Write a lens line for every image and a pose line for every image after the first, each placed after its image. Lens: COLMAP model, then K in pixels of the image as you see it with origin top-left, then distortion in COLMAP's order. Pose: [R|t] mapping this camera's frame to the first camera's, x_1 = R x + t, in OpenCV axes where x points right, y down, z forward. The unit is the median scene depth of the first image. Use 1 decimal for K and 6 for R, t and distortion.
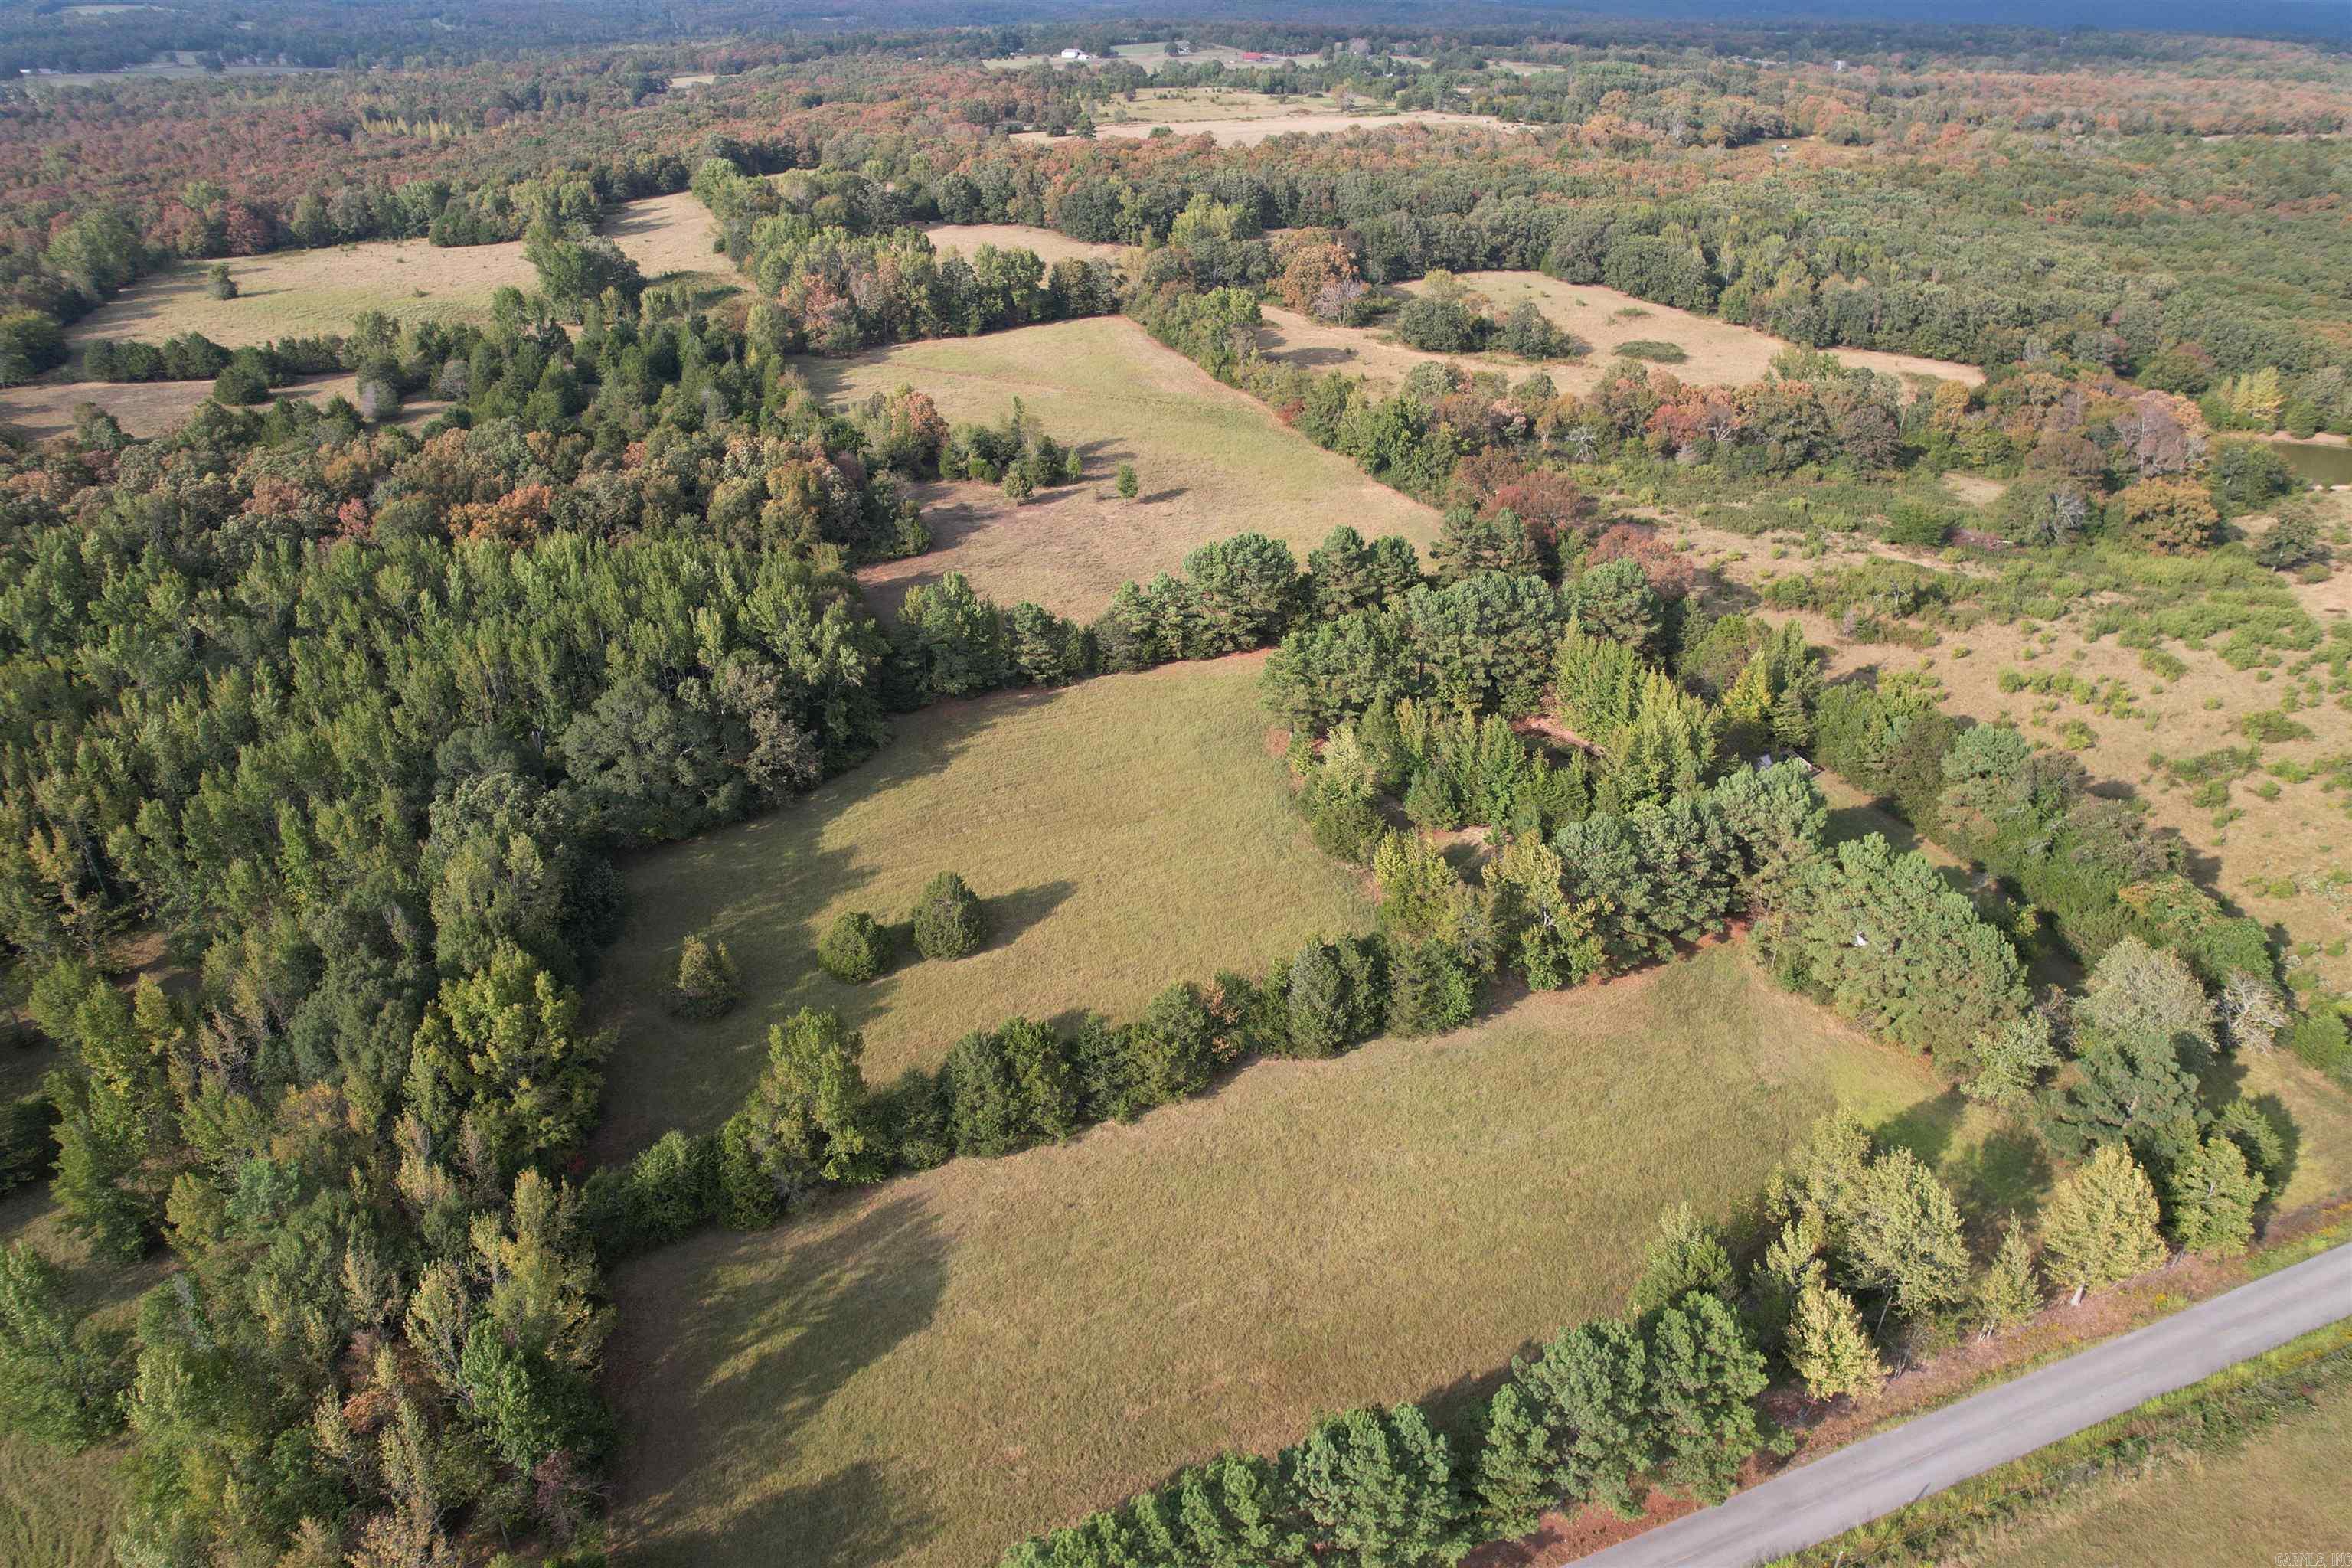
lens RADIAL K [[1490.7, 0, 1185.1], [0, 1490.7, 785.5], [0, 0, 1]] dist [-0.071376, 0.065231]
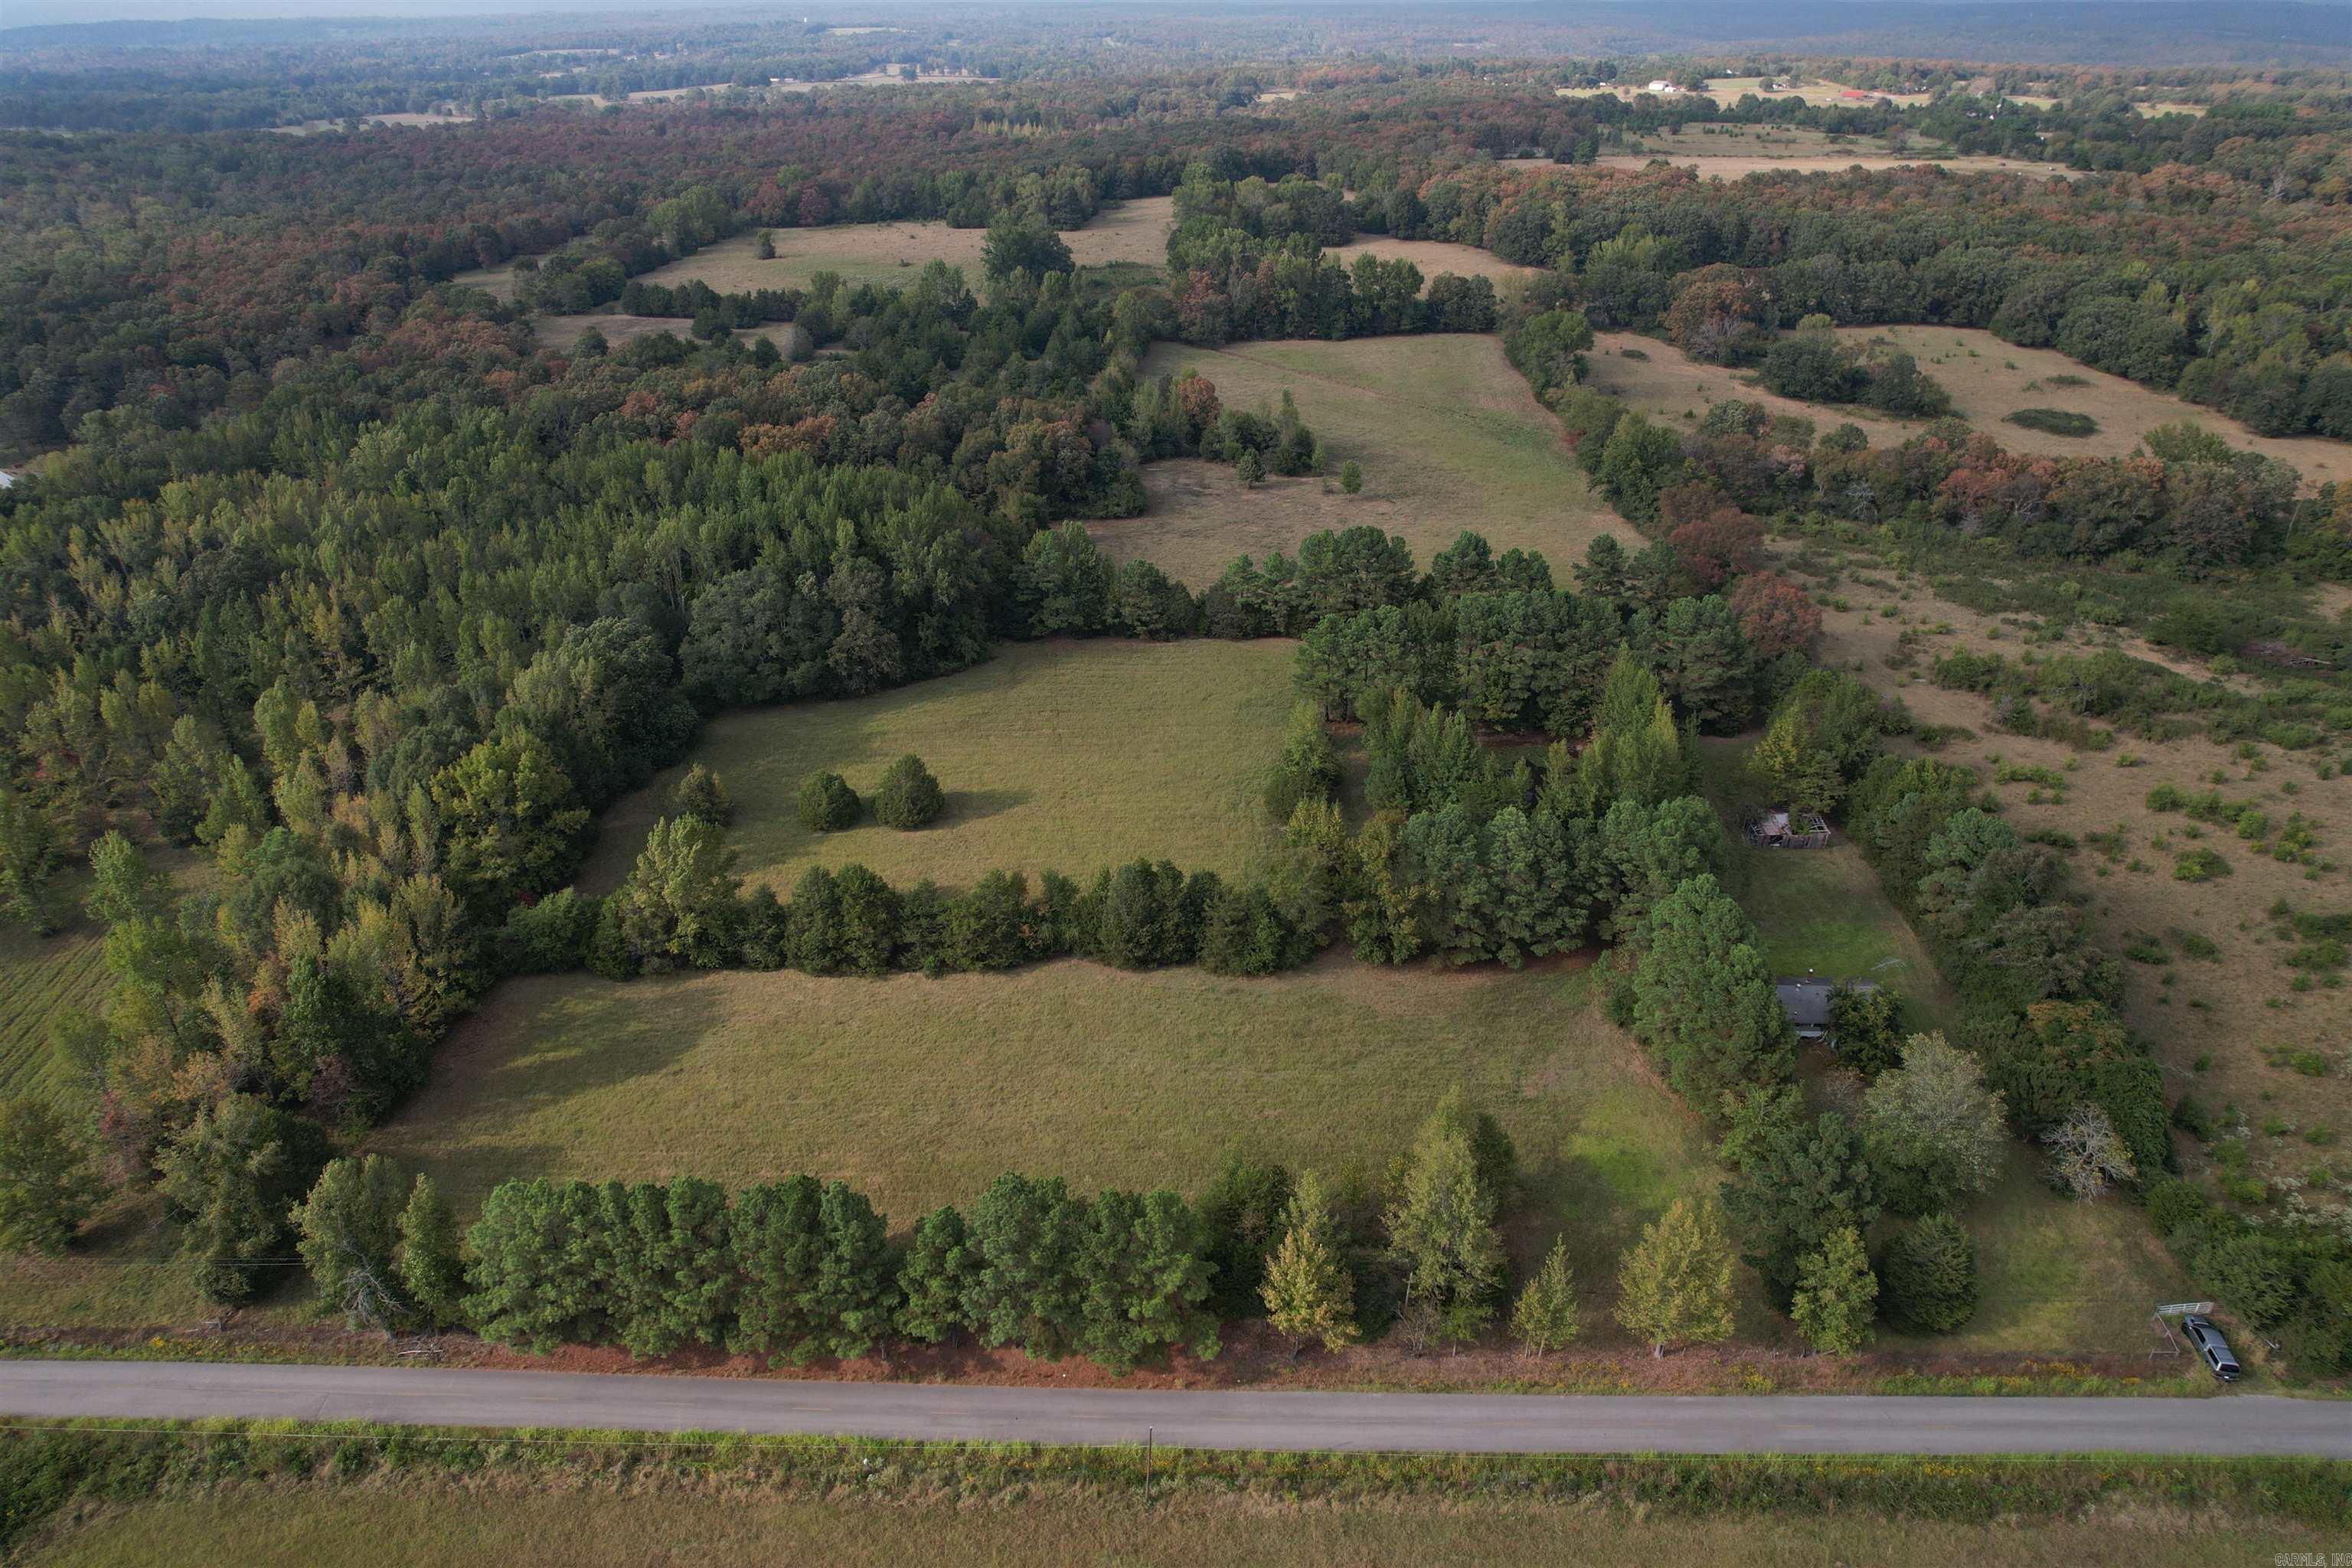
lens RADIAL K [[1490.7, 0, 1185.1], [0, 1490.7, 785.5], [0, 0, 1]] dist [-0.071376, 0.065231]
pose [[0.924321, 0.182461, -0.335169, 0.315406], [-0.187670, 0.982084, 0.017080, 0.015668], [0.332280, 0.047114, 0.942003, -0.015258]]
